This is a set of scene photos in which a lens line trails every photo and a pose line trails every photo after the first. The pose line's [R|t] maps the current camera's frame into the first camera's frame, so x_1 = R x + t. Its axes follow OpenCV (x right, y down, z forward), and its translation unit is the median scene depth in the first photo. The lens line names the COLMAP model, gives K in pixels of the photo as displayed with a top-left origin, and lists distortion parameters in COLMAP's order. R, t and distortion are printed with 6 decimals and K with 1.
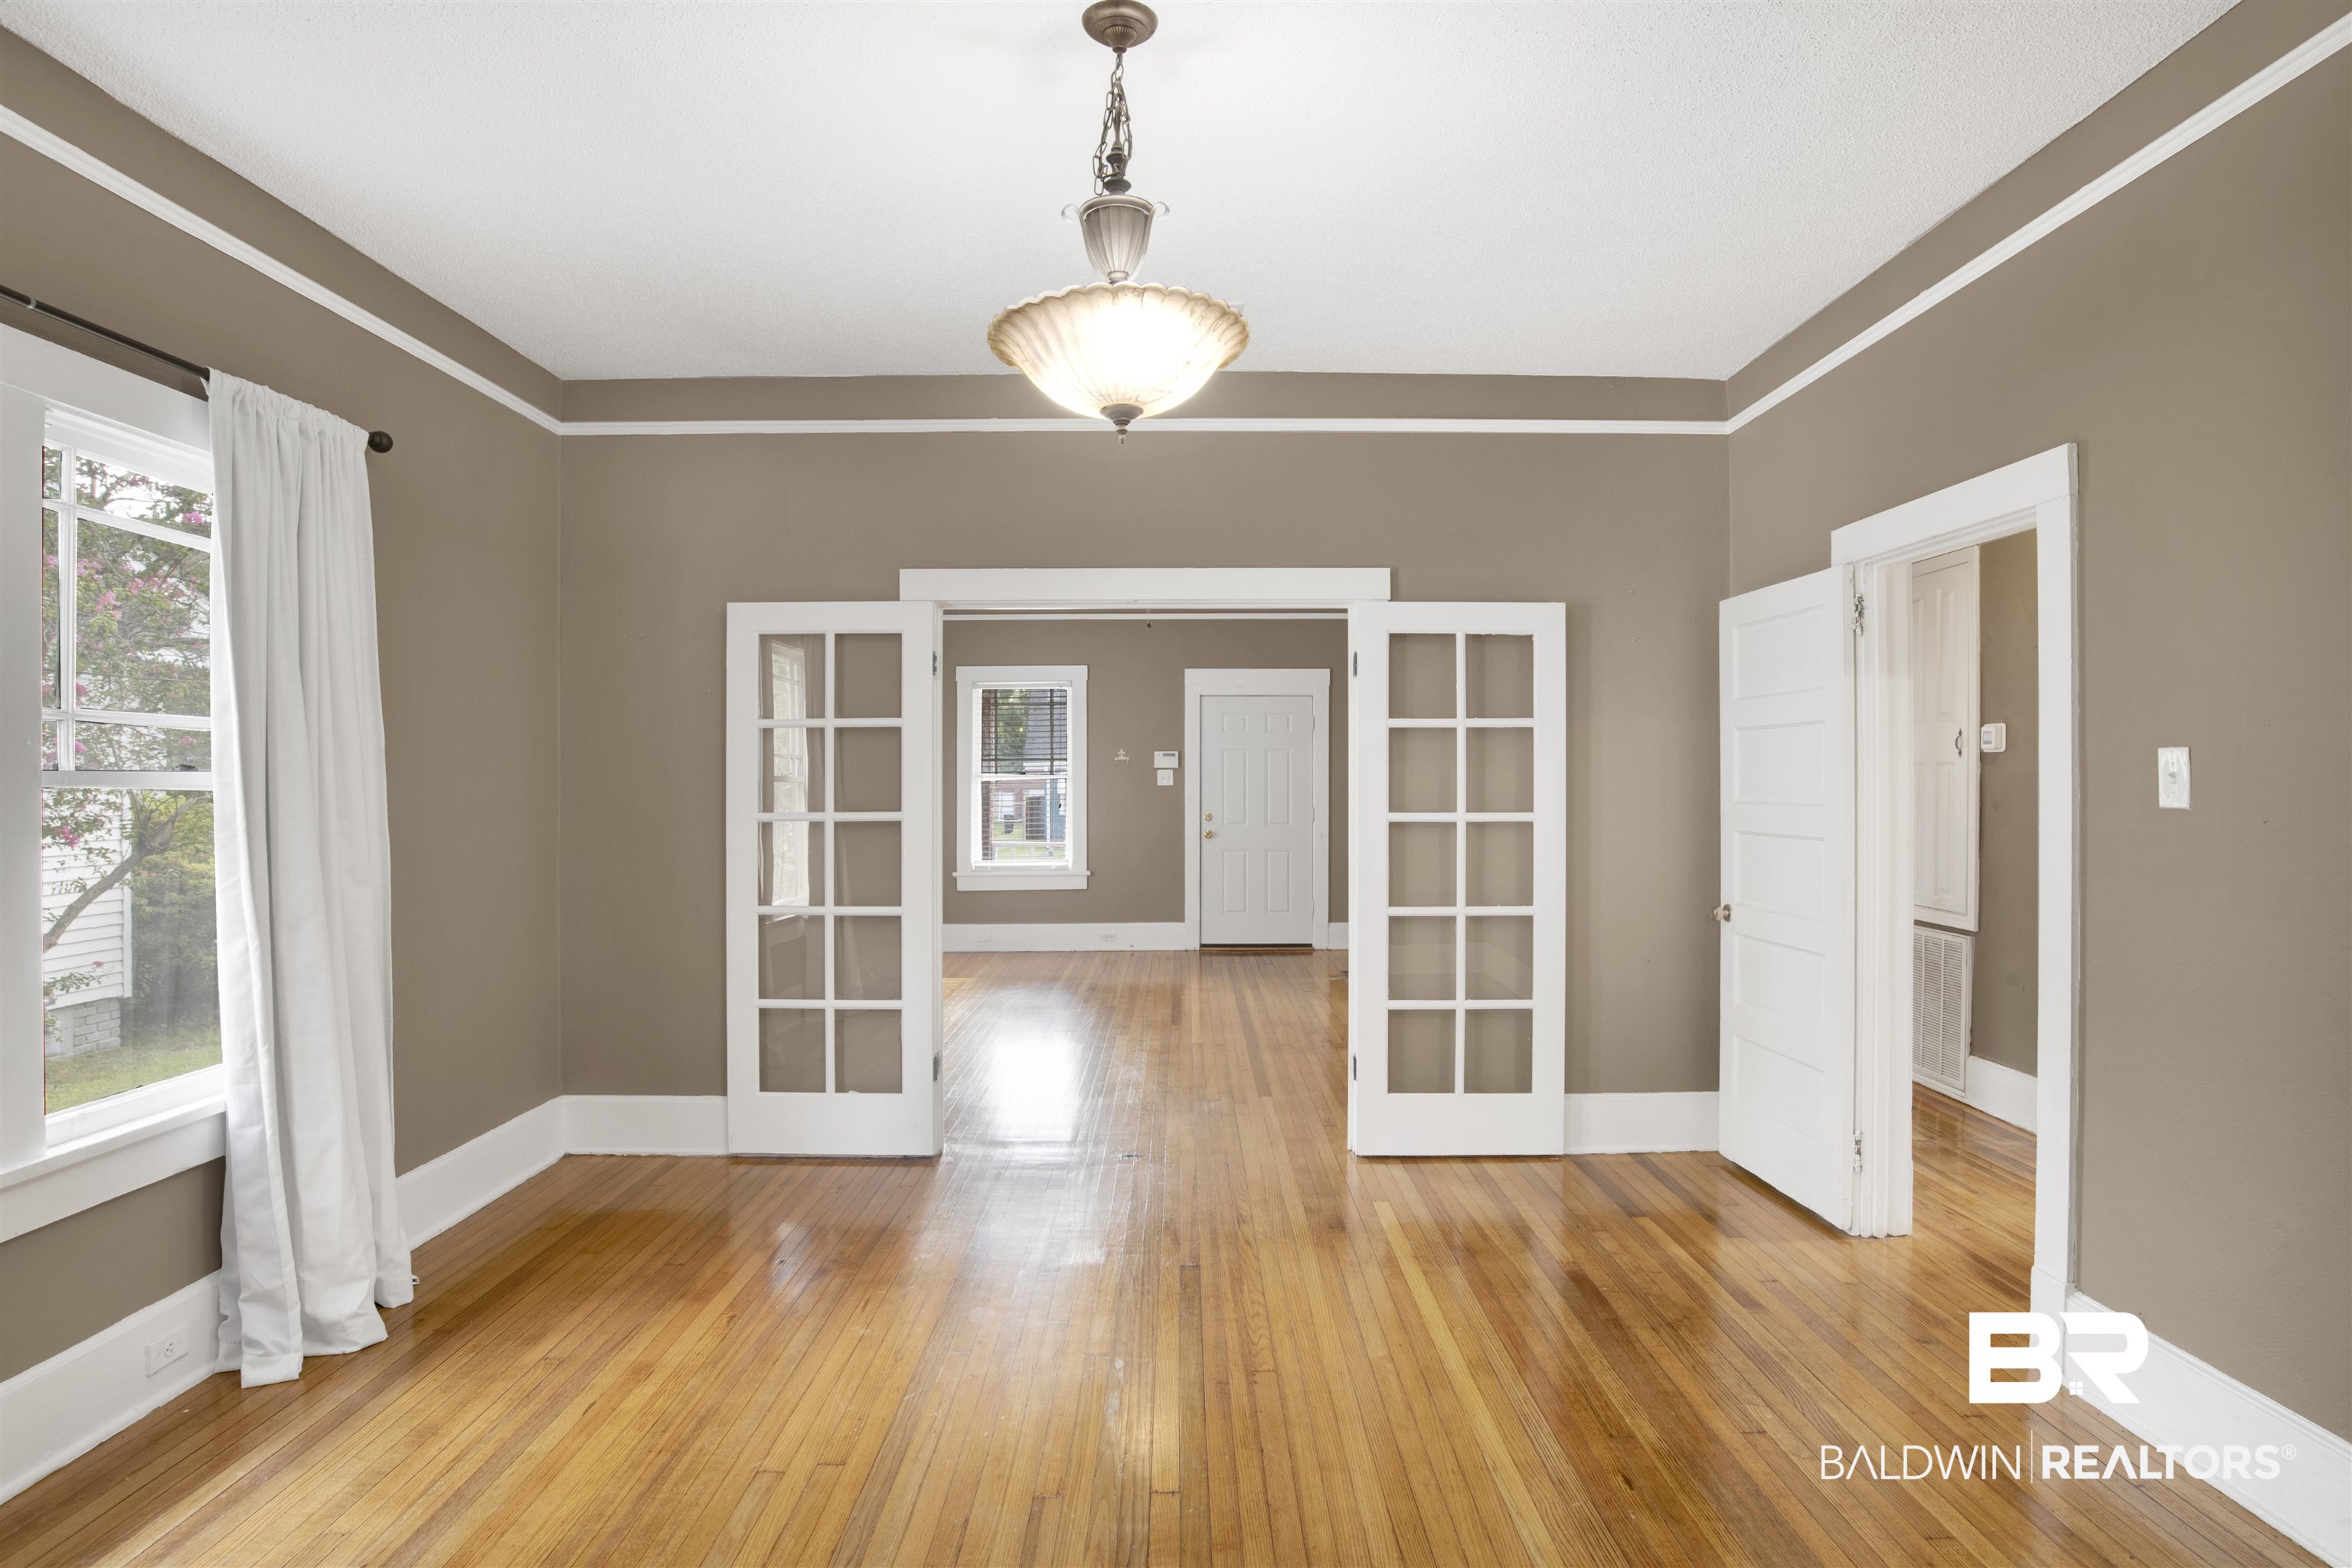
lens RADIAL K [[1284.5, 0, 1176.0], [0, 1284.5, 784.0], [0, 0, 1]] dist [-0.044626, -0.000055]
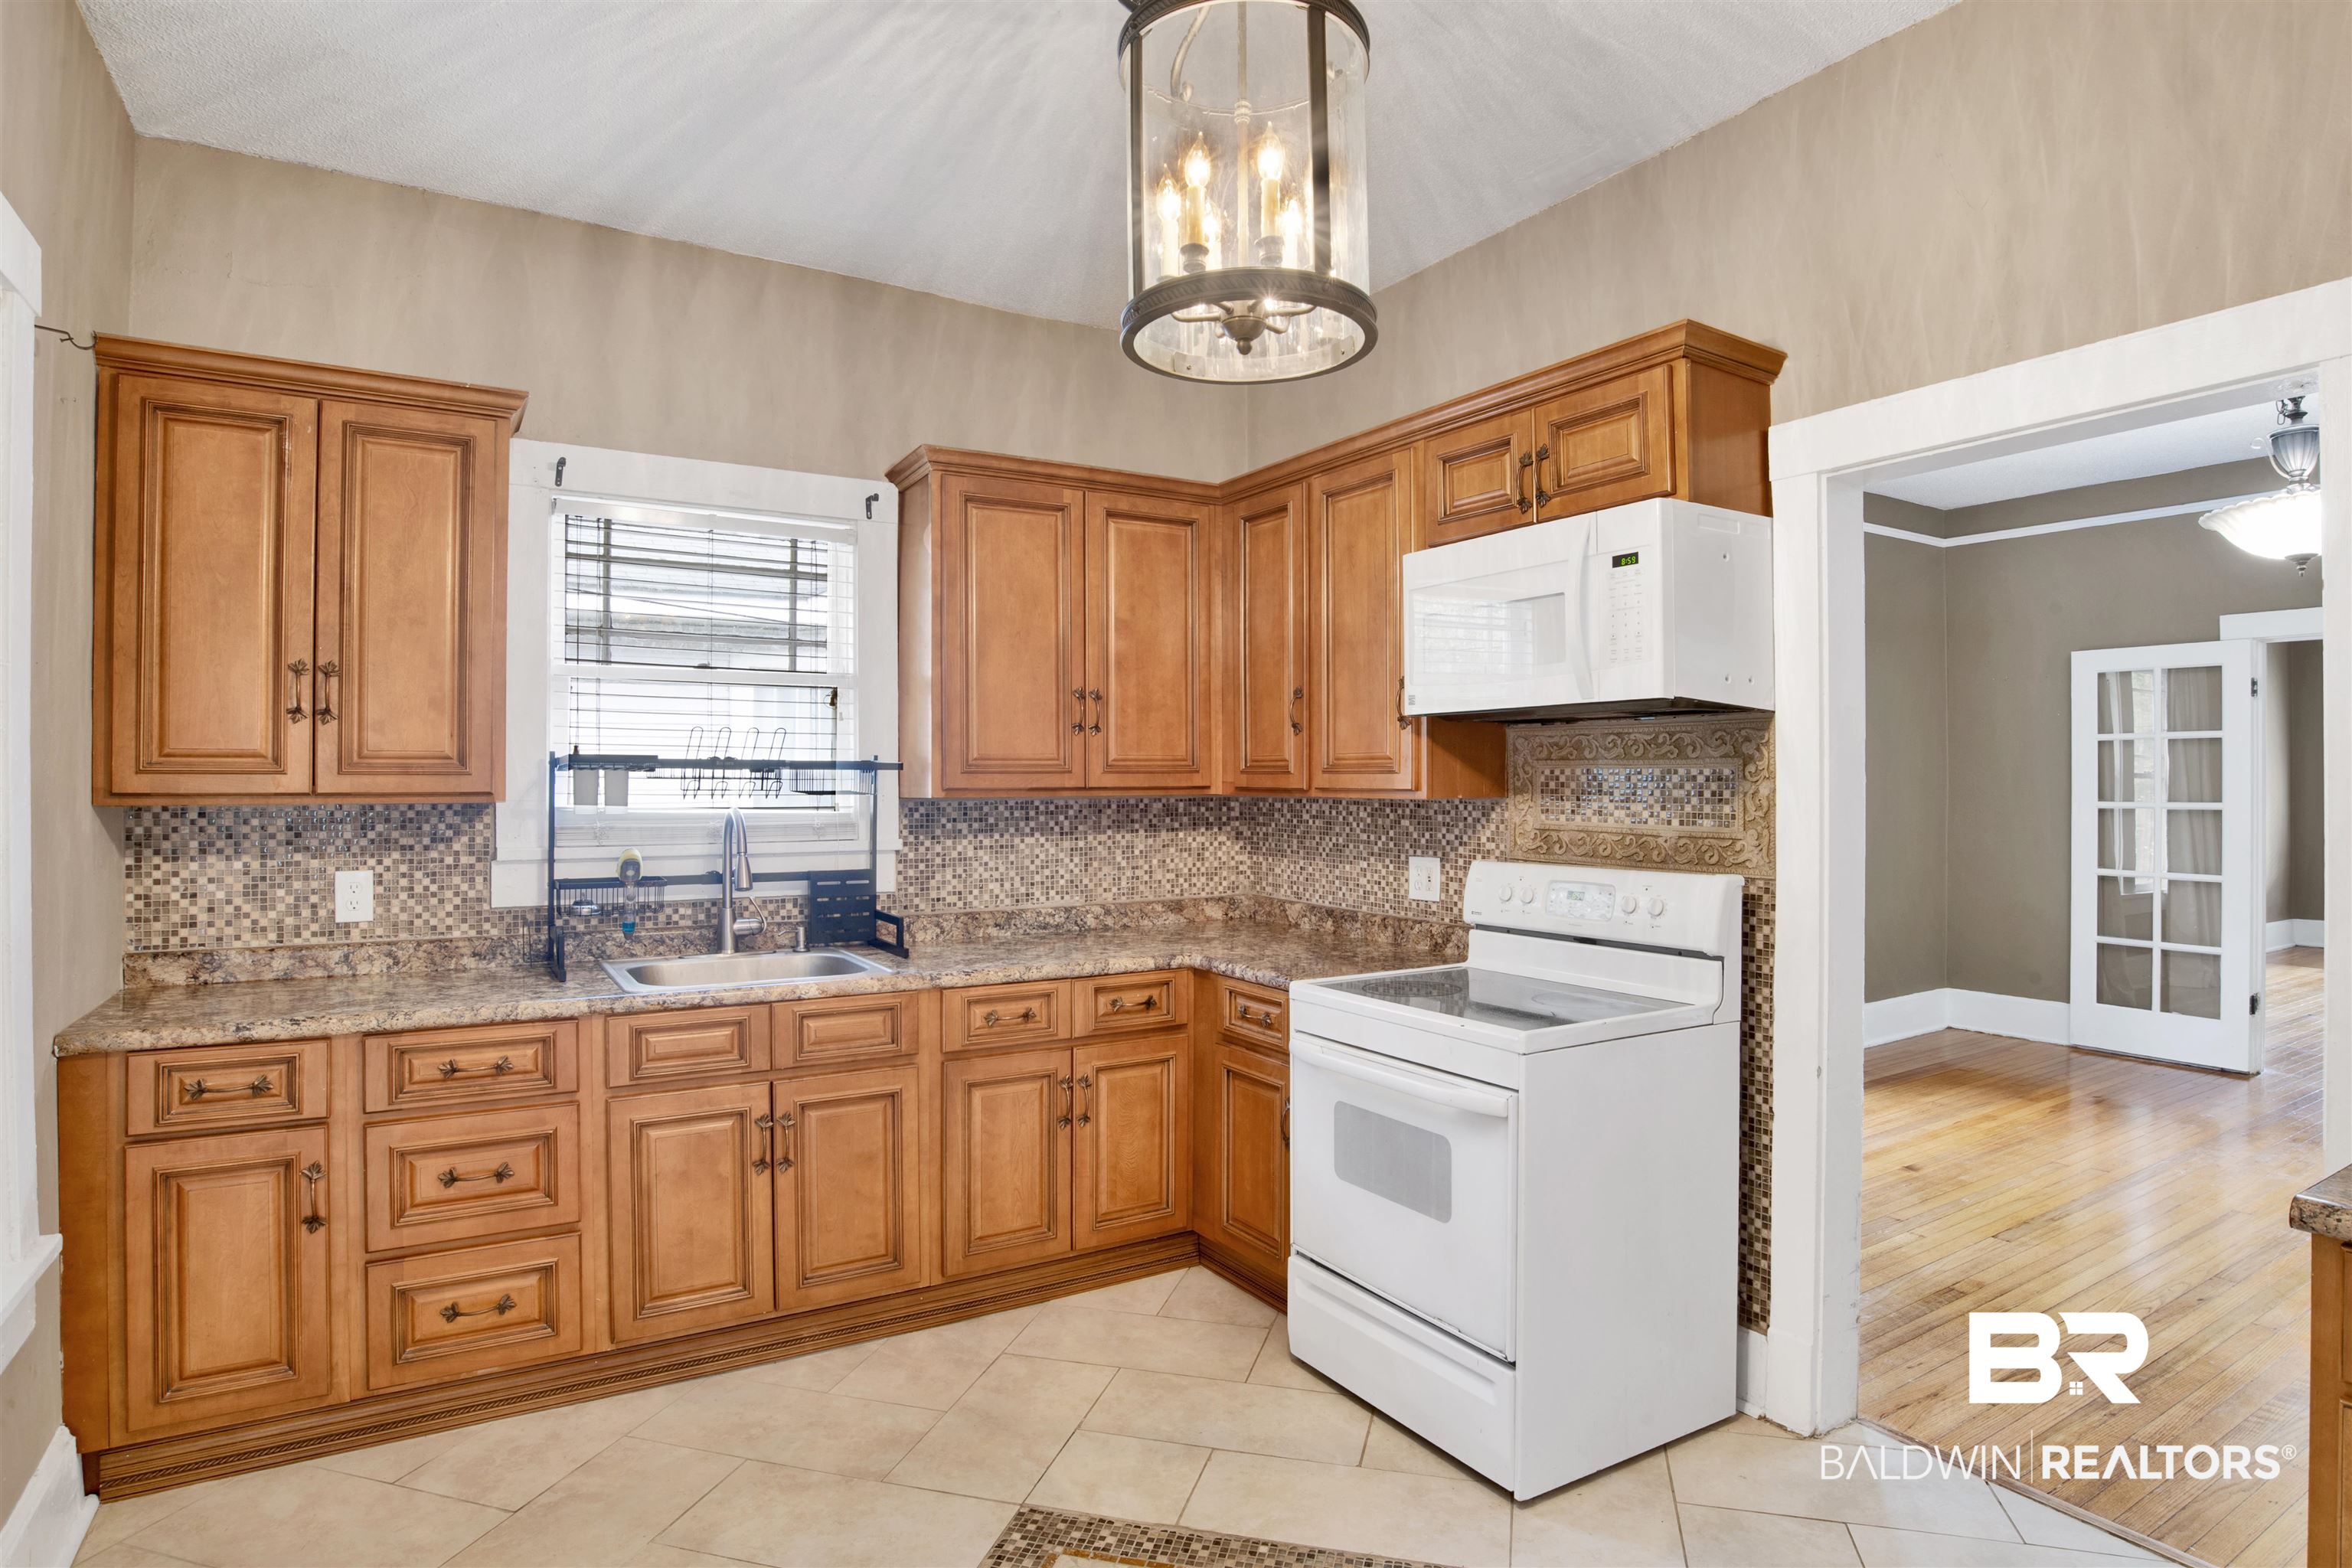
lens RADIAL K [[1240.0, 0, 1176.0], [0, 1240.0, 784.0], [0, 0, 1]] dist [-0.062926, 0.020606]
pose [[0.520472, 0.004697, -0.853866, 0.450078], [0.001369, 0.999979, 0.006335, -0.011069], [0.853878, -0.004466, 0.520454, -0.901547]]
